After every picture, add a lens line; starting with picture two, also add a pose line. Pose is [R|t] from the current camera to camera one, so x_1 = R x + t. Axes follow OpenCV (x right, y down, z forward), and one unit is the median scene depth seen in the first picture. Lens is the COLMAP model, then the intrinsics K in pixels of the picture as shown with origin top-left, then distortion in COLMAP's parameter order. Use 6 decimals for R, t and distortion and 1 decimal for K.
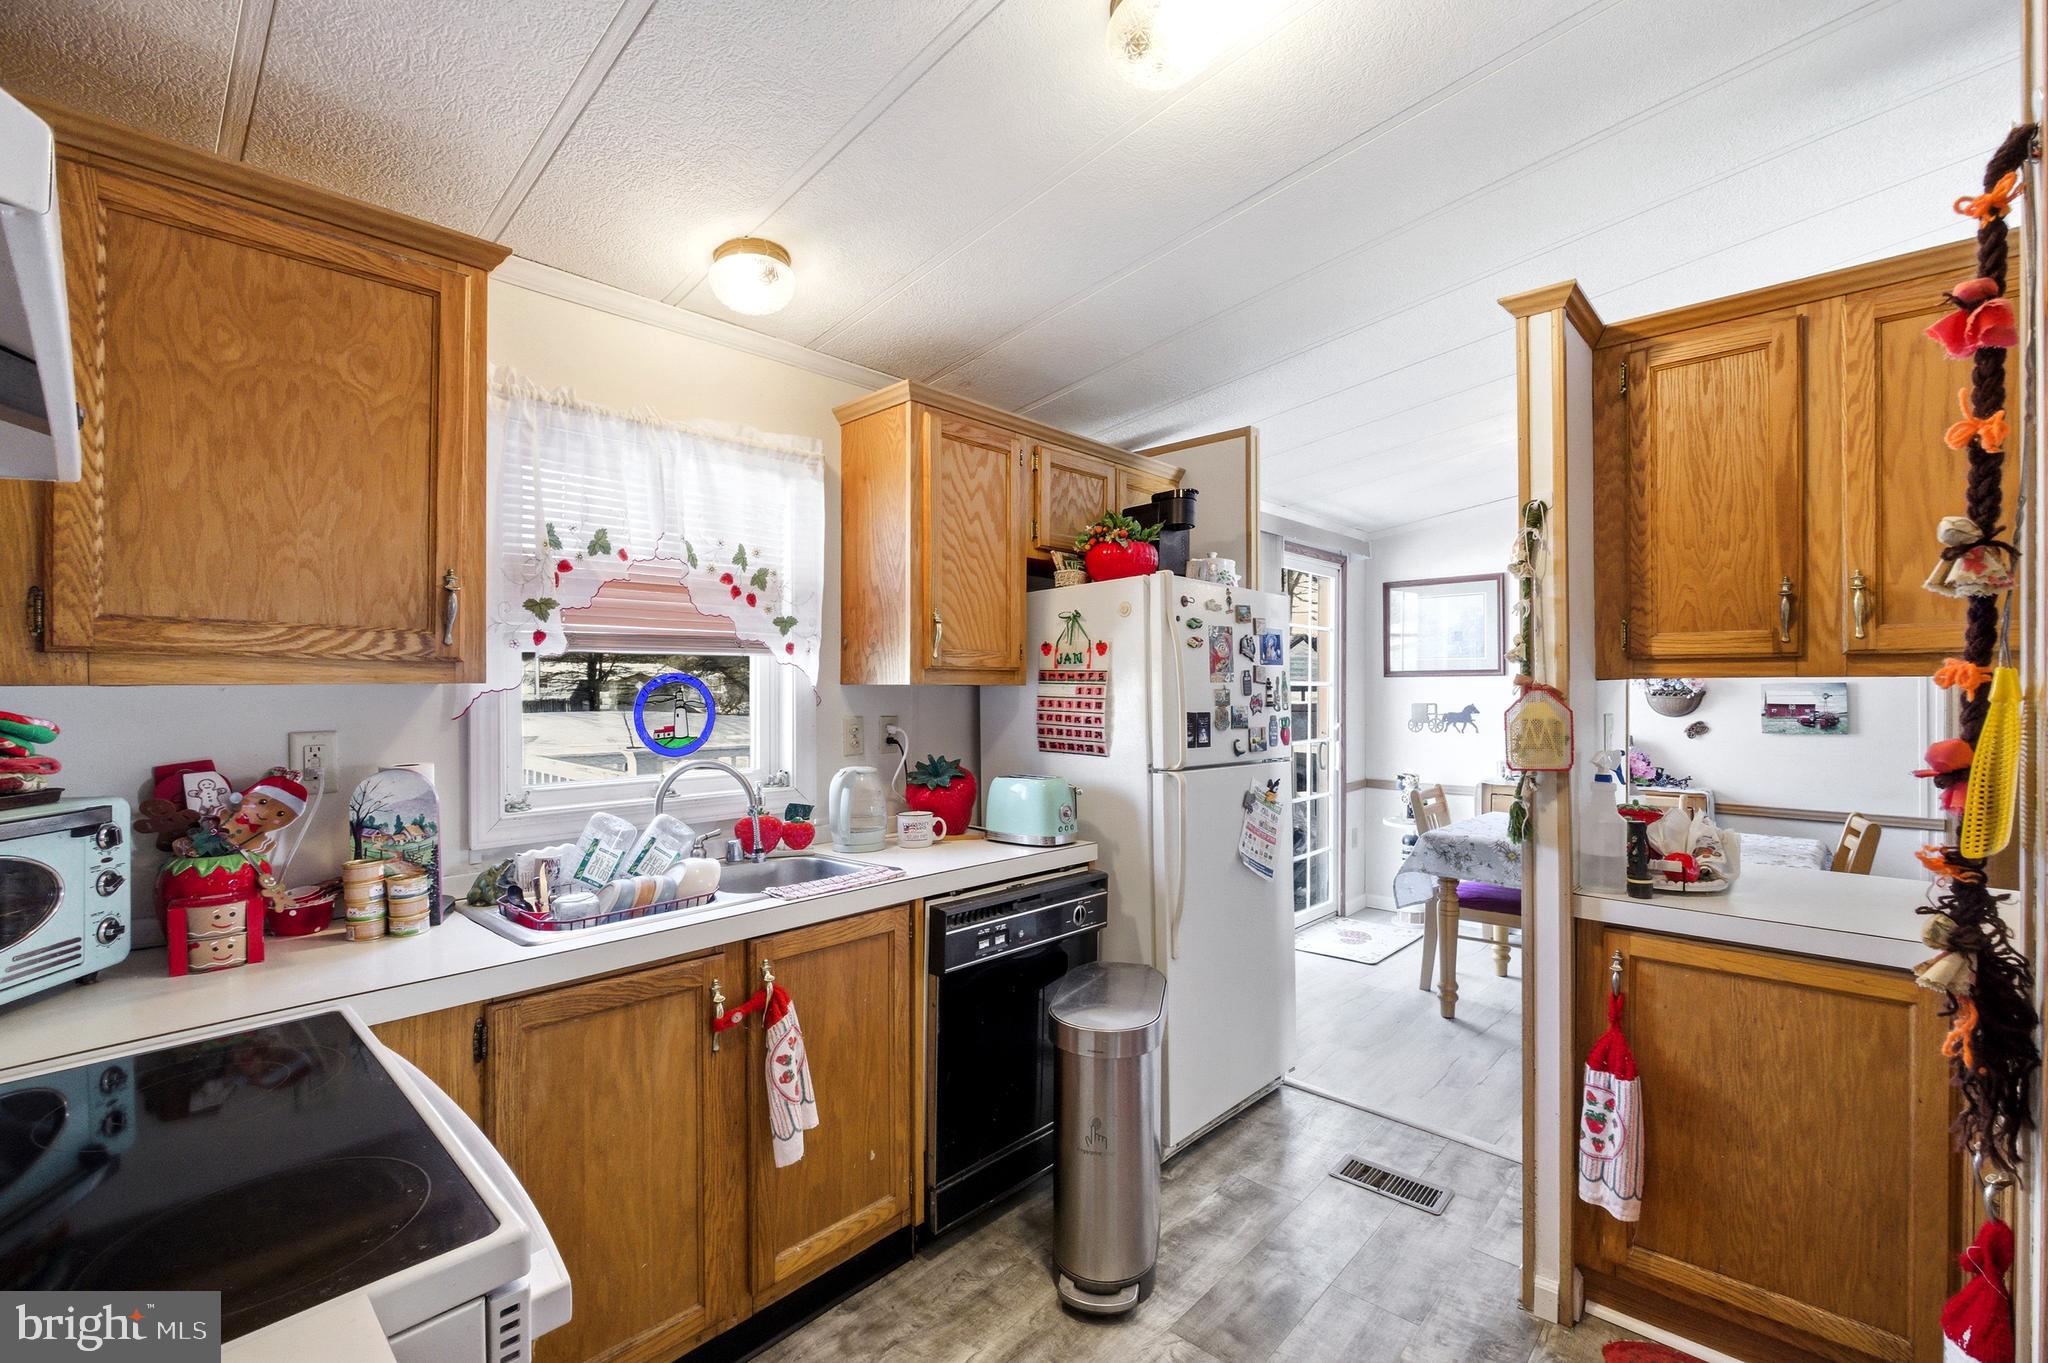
lens RADIAL K [[879.0, 0, 1024.6], [0, 879.0, 686.4], [0, 0, 1]] dist [-0.001083, 0.000441]
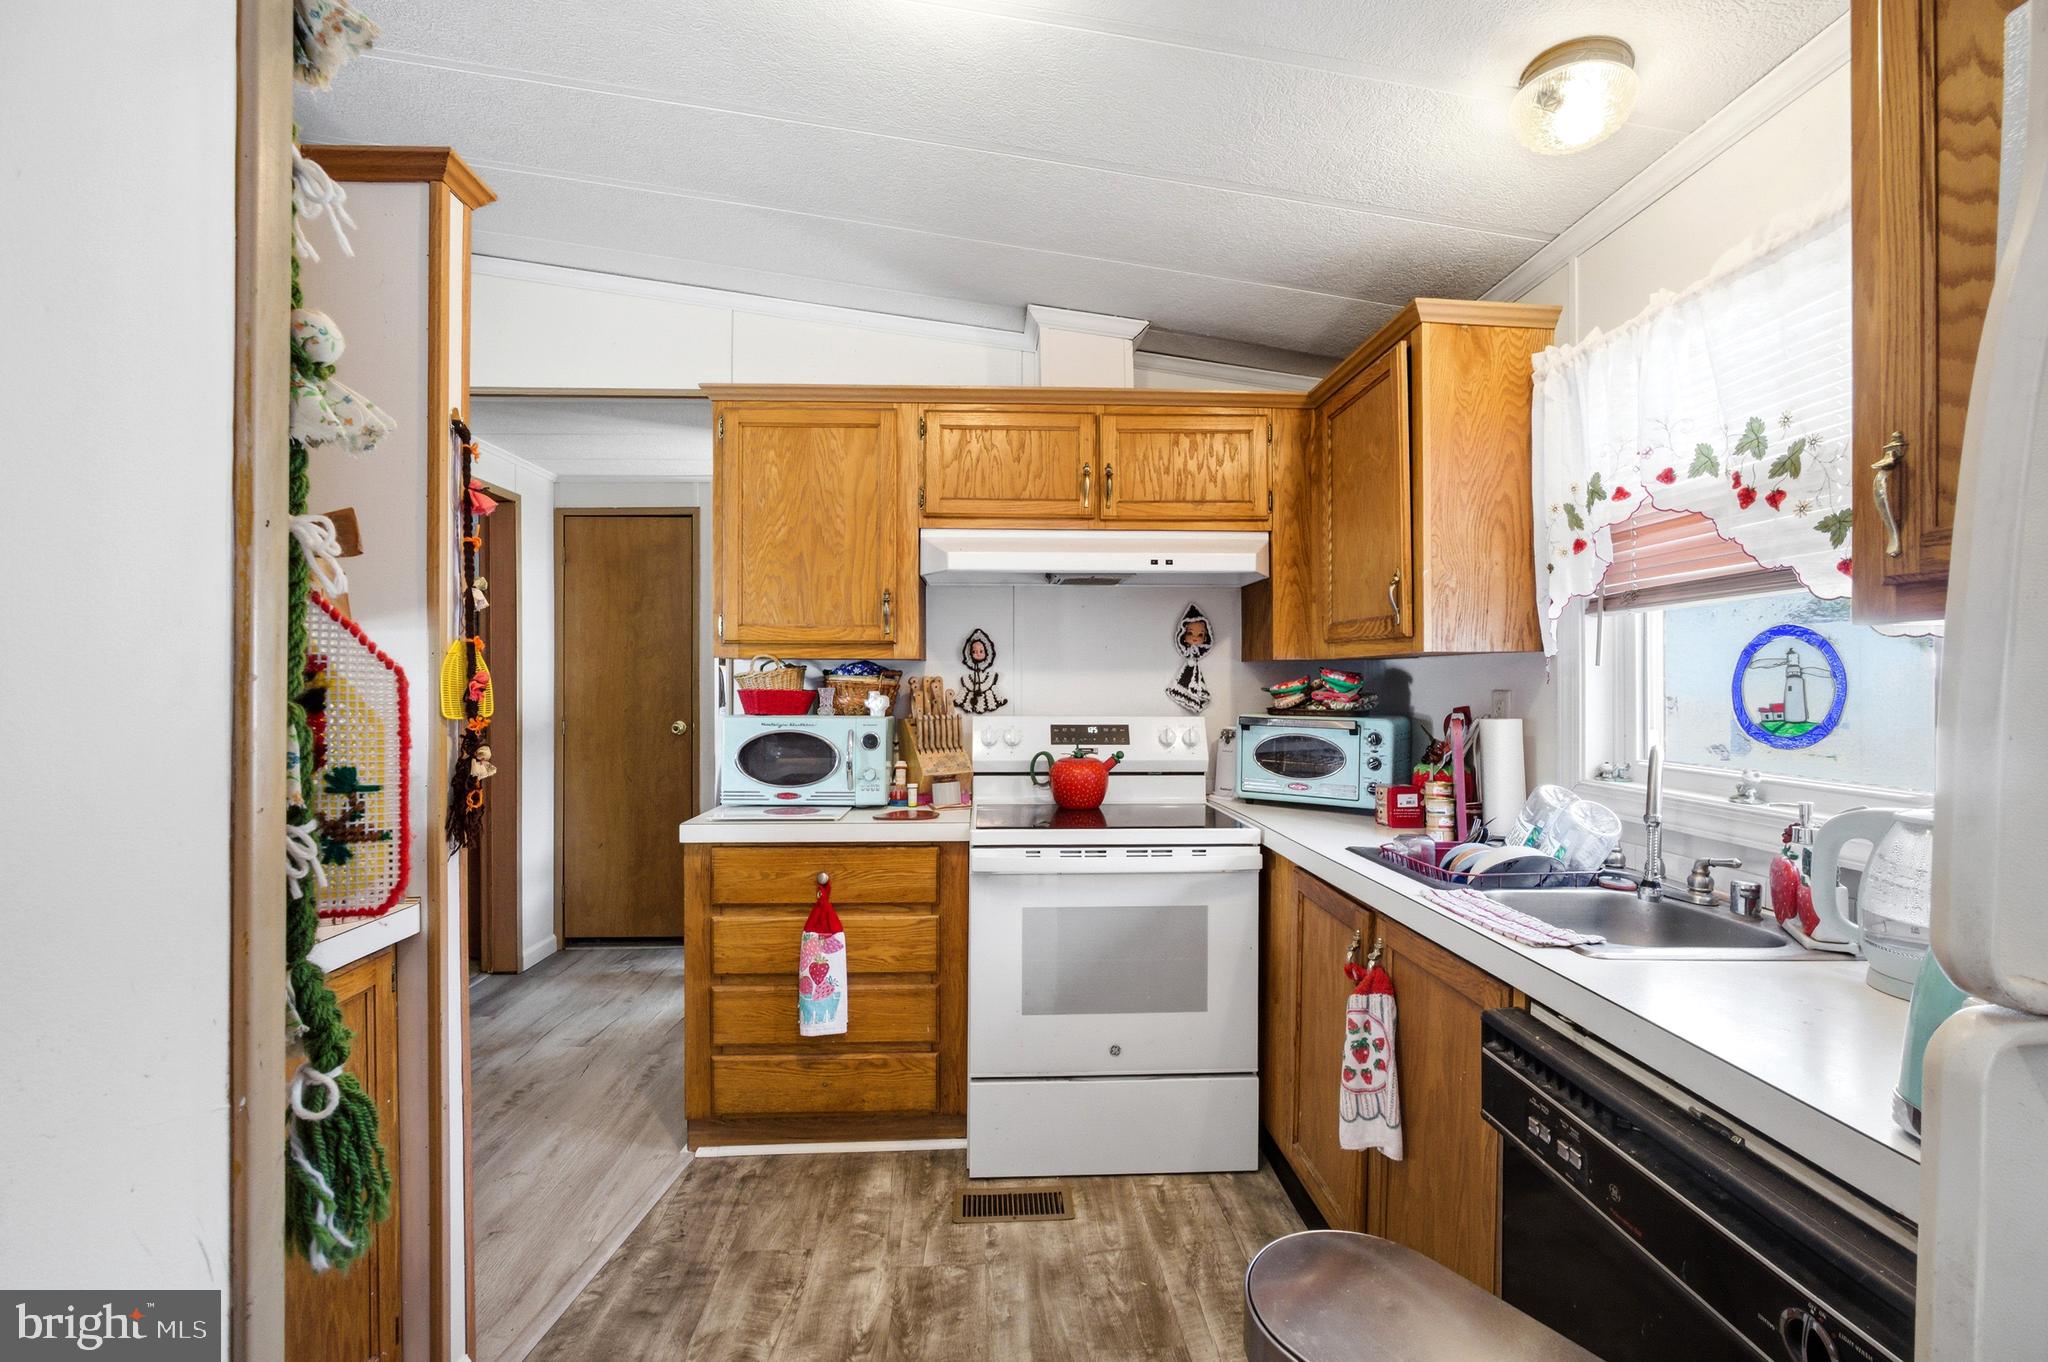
lens RADIAL K [[879.0, 0, 1024.6], [0, 879.0, 685.9], [0, 0, 1]] dist [-0.001083, 0.000441]
pose [[-0.692416, -0.000635, -0.721499, 0.517192], [-0.008012, 0.999945, 0.006808, 0.031893], [0.721454, 0.010495, -0.692382, 1.100912]]
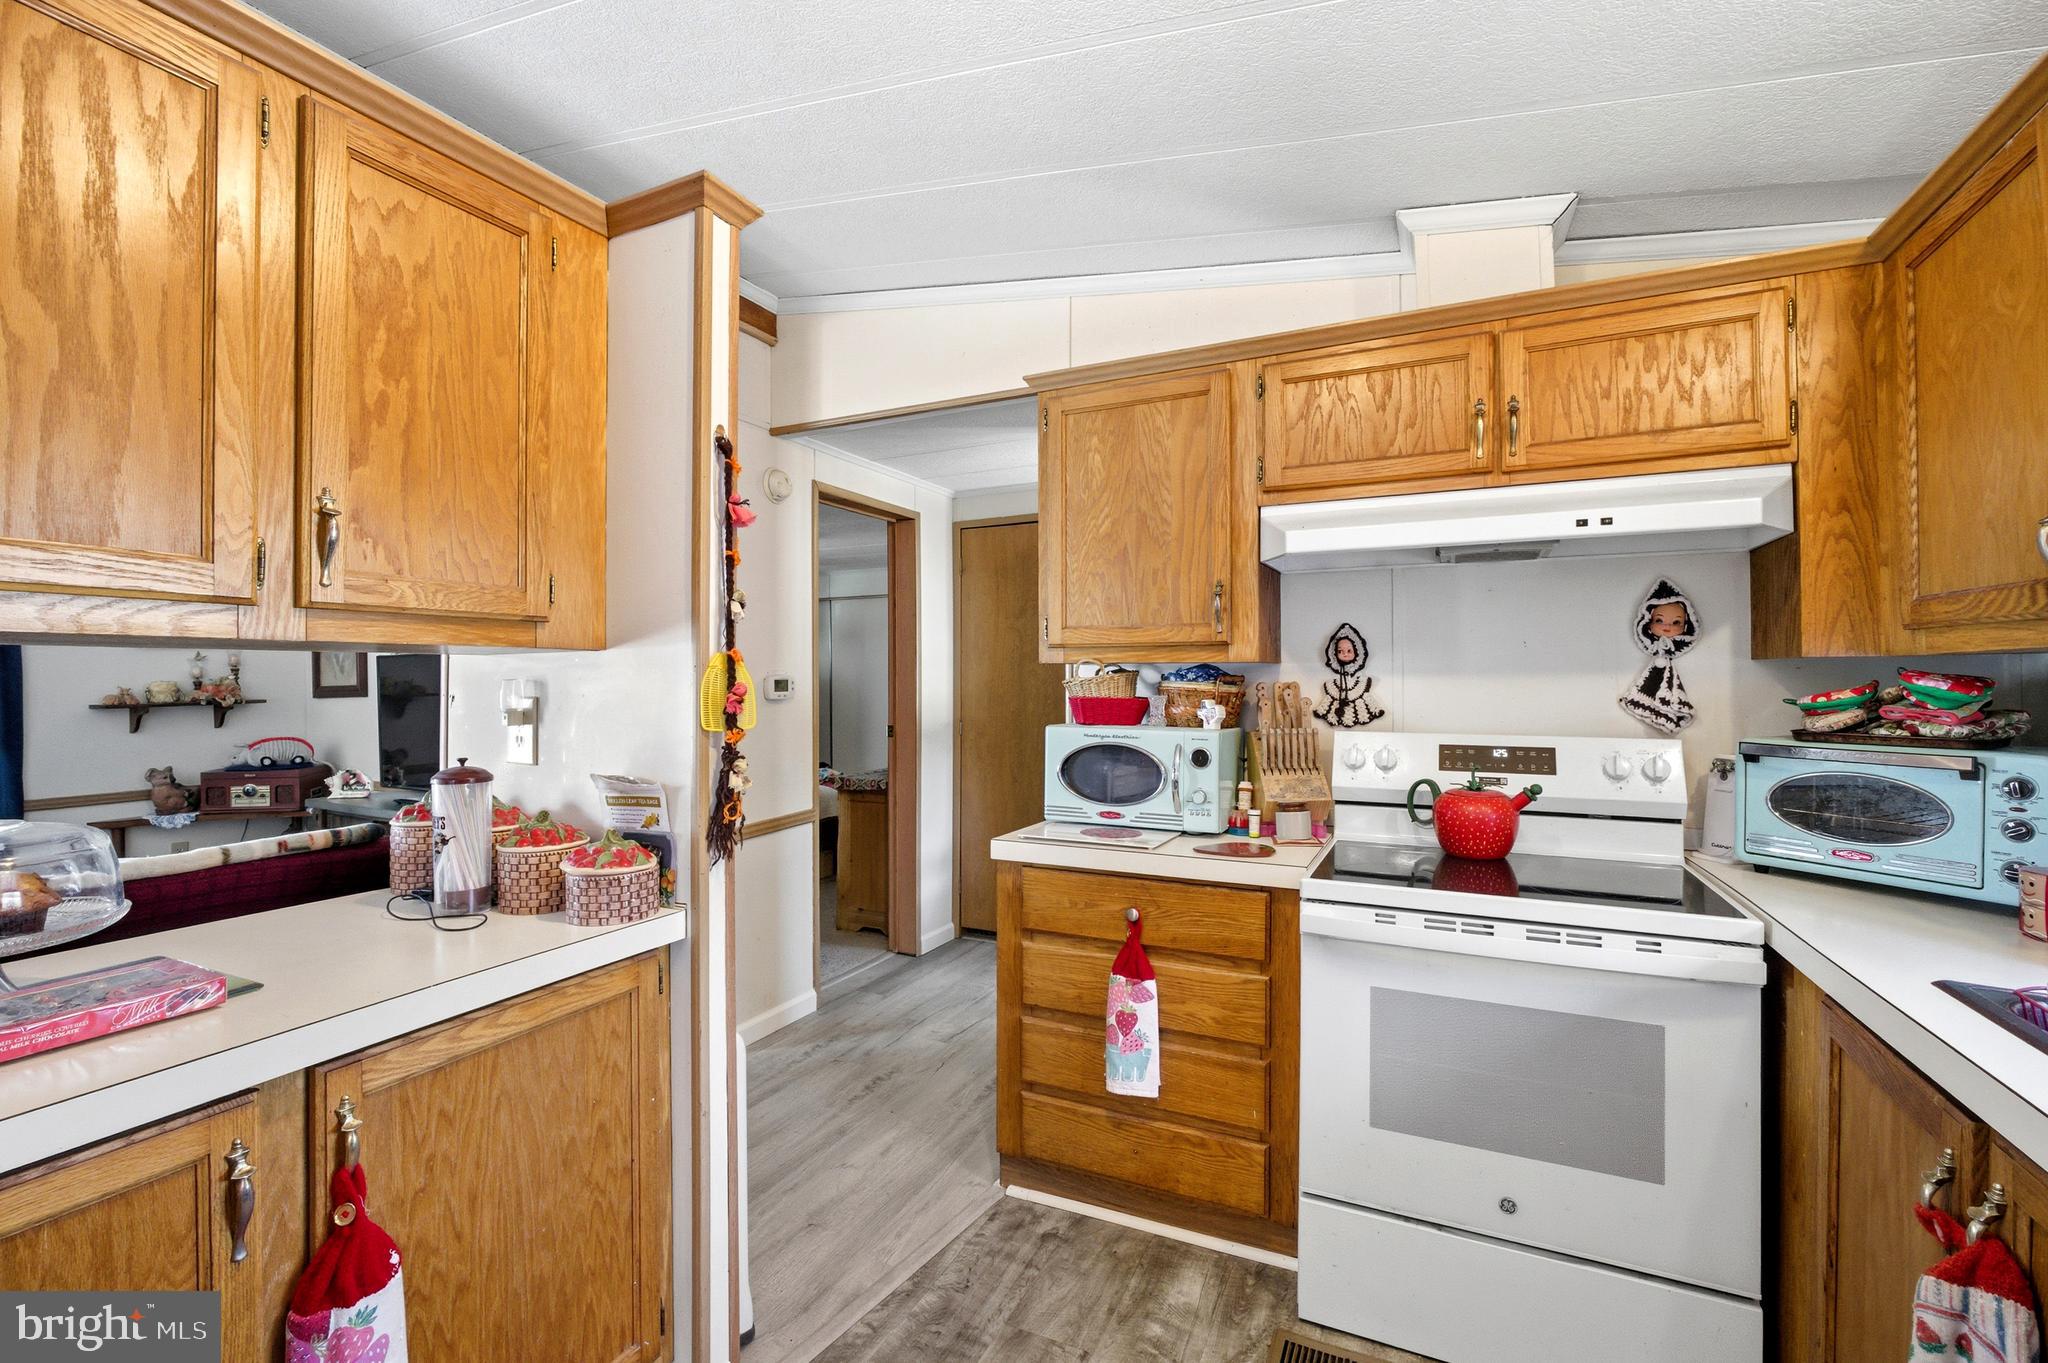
lens RADIAL K [[891.6, 0, 1022.9], [0, 891.6, 674.9], [0, 0, 1]] dist [-0.013667, 0.006167]
pose [[-0.950682, -0.004716, -0.310132, 0.313664], [-0.004538, 0.999989, -0.001295, 0.021280], [0.310135, 0.000176, -0.950693, 1.048293]]
